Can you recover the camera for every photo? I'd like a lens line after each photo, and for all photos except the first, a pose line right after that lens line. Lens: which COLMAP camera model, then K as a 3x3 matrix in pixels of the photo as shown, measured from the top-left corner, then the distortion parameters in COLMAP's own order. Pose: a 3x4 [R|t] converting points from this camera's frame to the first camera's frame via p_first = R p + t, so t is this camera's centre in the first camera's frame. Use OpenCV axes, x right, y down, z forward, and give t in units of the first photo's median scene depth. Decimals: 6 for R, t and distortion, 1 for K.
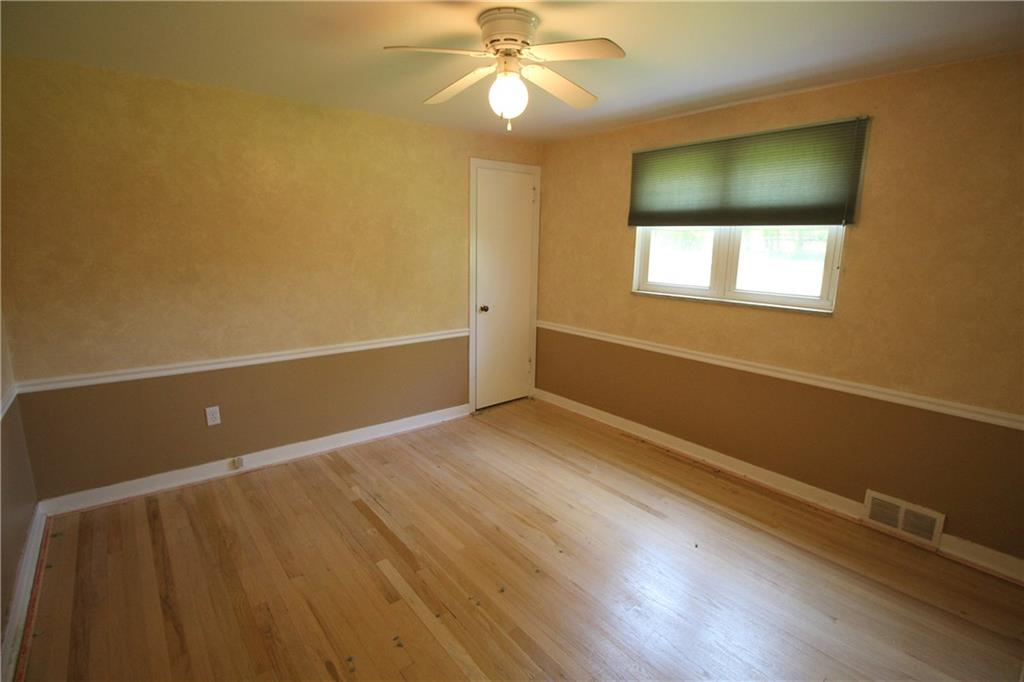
lens RADIAL K [[482.1, 0, 505.0], [0, 482.1, 341.7], [0, 0, 1]] dist [-0.011962, -0.004846]
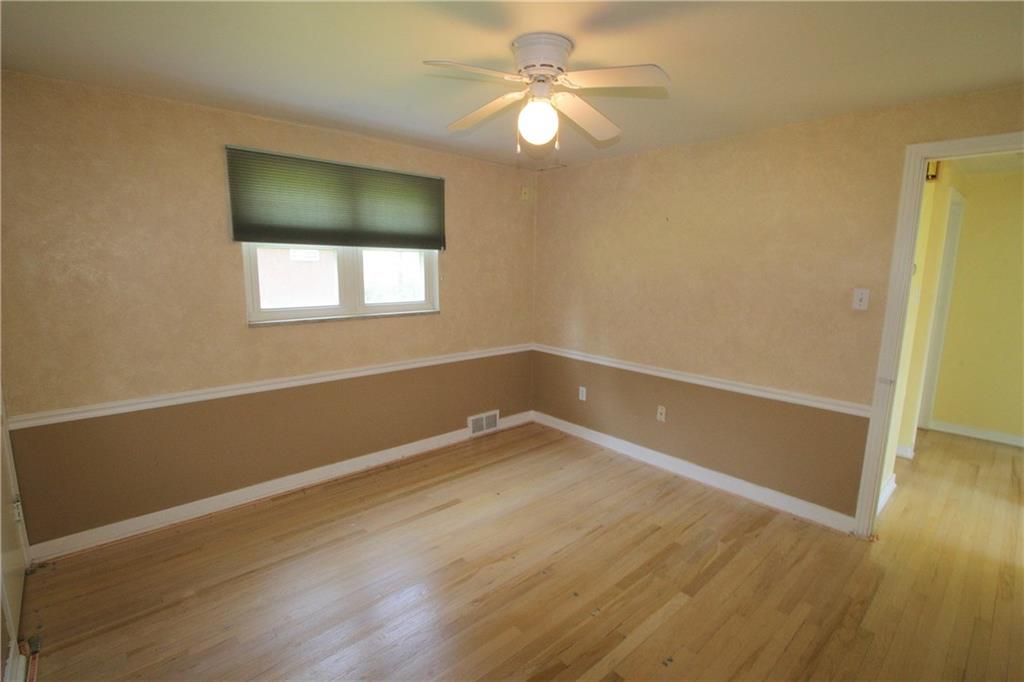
lens RADIAL K [[482.1, 0, 505.7], [0, 482.1, 341.3], [0, 0, 1]] dist [-0.011962, -0.004846]
pose [[-0.062569, -0.175201, 0.982543, -0.667839], [0.189257, 0.964526, 0.184040, -0.174935], [-0.979932, 0.197468, -0.027192, 0.759959]]
